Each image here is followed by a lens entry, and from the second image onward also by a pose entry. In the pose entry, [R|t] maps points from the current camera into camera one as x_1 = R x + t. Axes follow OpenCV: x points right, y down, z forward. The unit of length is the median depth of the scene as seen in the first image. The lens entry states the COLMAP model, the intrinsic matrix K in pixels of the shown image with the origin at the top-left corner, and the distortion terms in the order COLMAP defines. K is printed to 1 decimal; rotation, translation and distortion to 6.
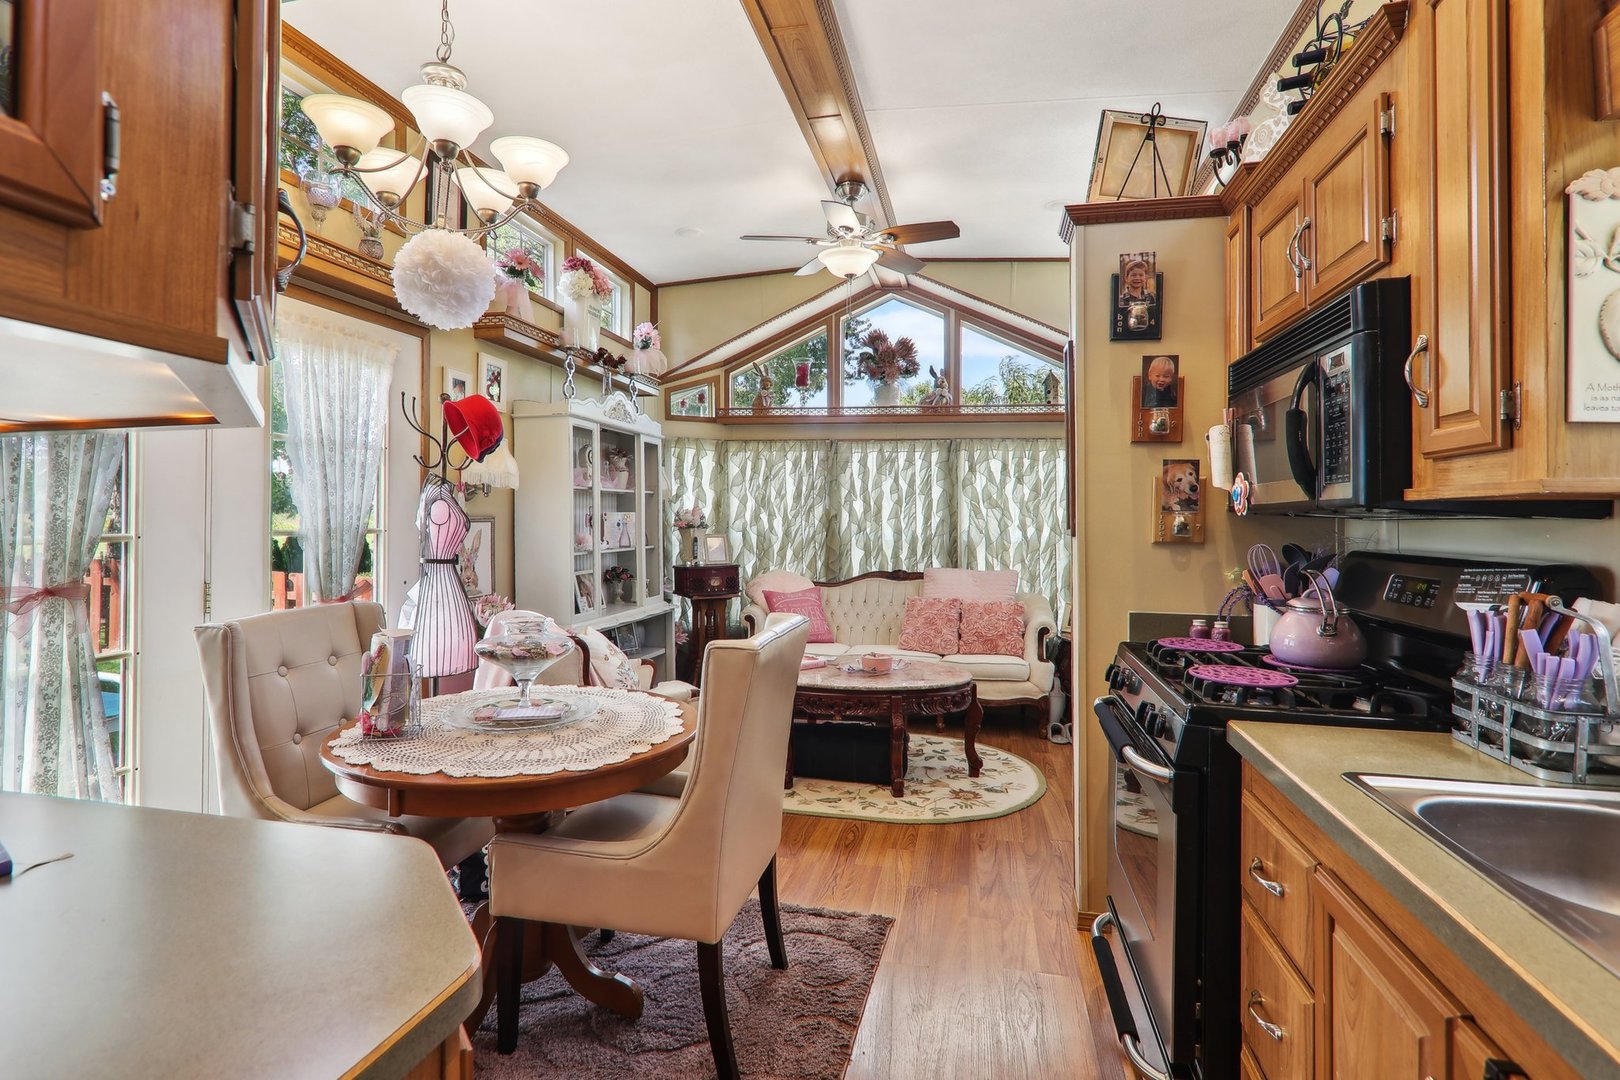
lens RADIAL K [[767.1, 0, 788.3], [0, 767.1, 488.1], [0, 0, 1]] dist [-0.016424, 0.000382]
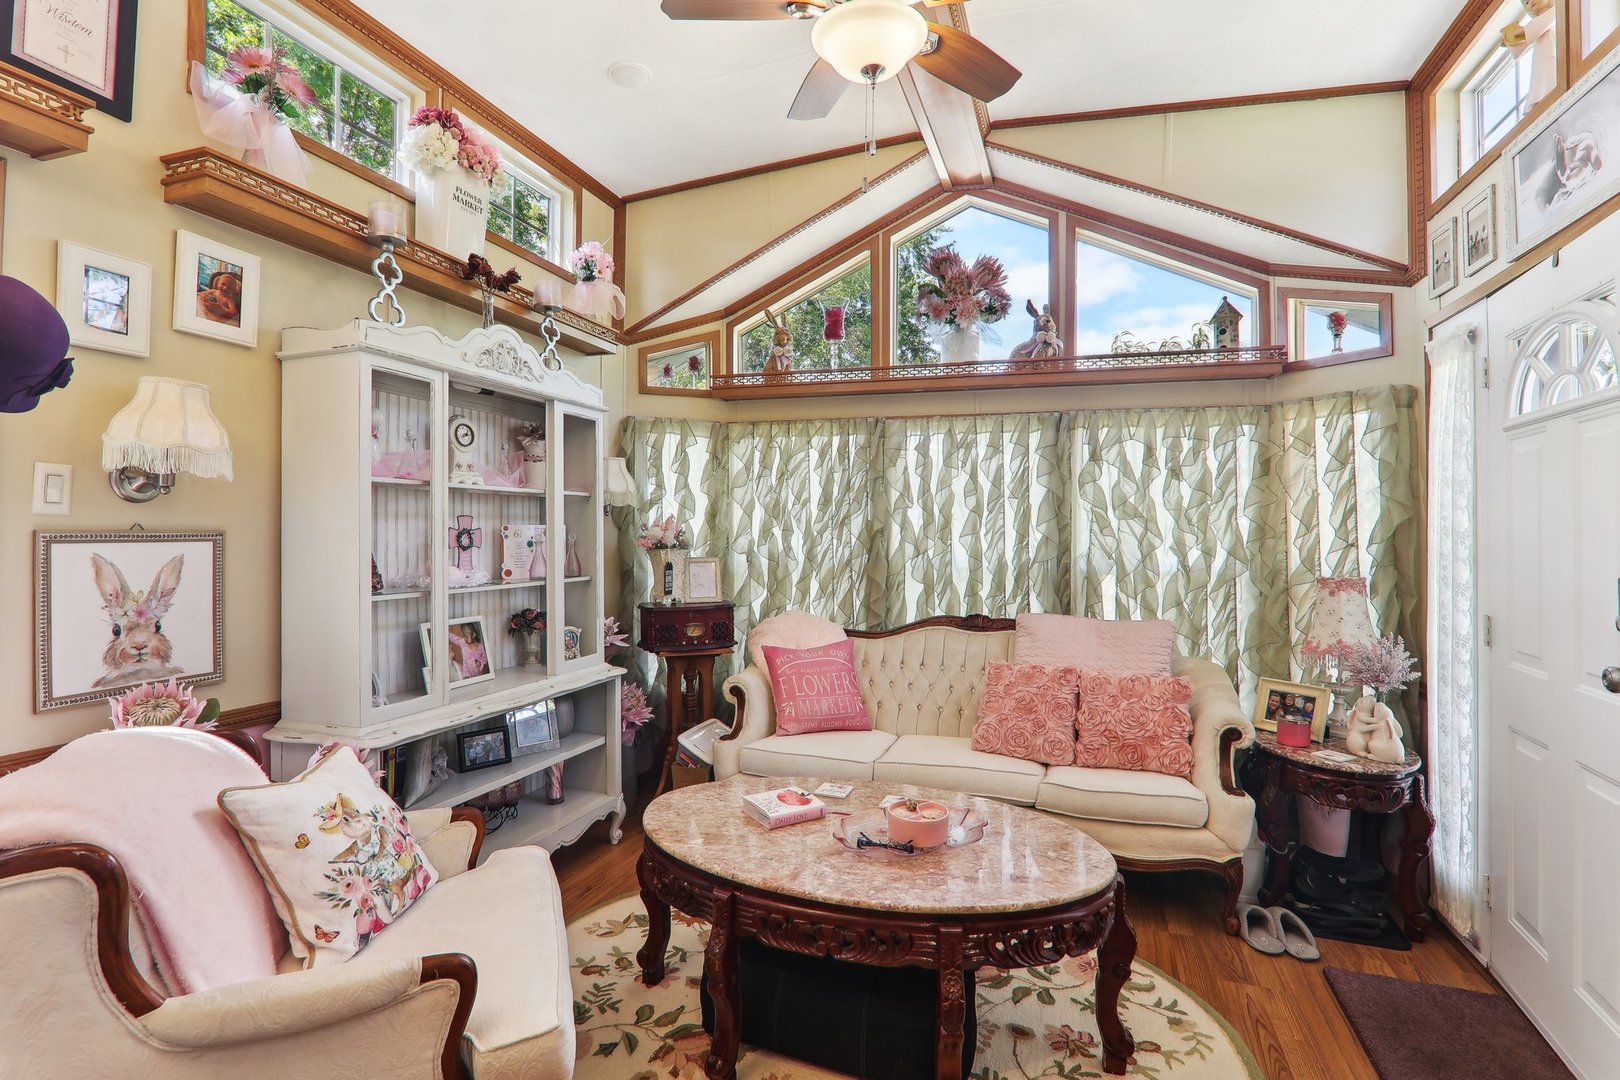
lens RADIAL K [[767.1, 0, 805.2], [0, 767.1, 526.0], [0, 0, 1]] dist [-0.016424, 0.000382]
pose [[0.995132, -0.000740, -0.098544, 0.065017], [0.003741, 0.999535, 0.030273, 0.012197], [0.098476, -0.030494, 0.994672, 0.350635]]
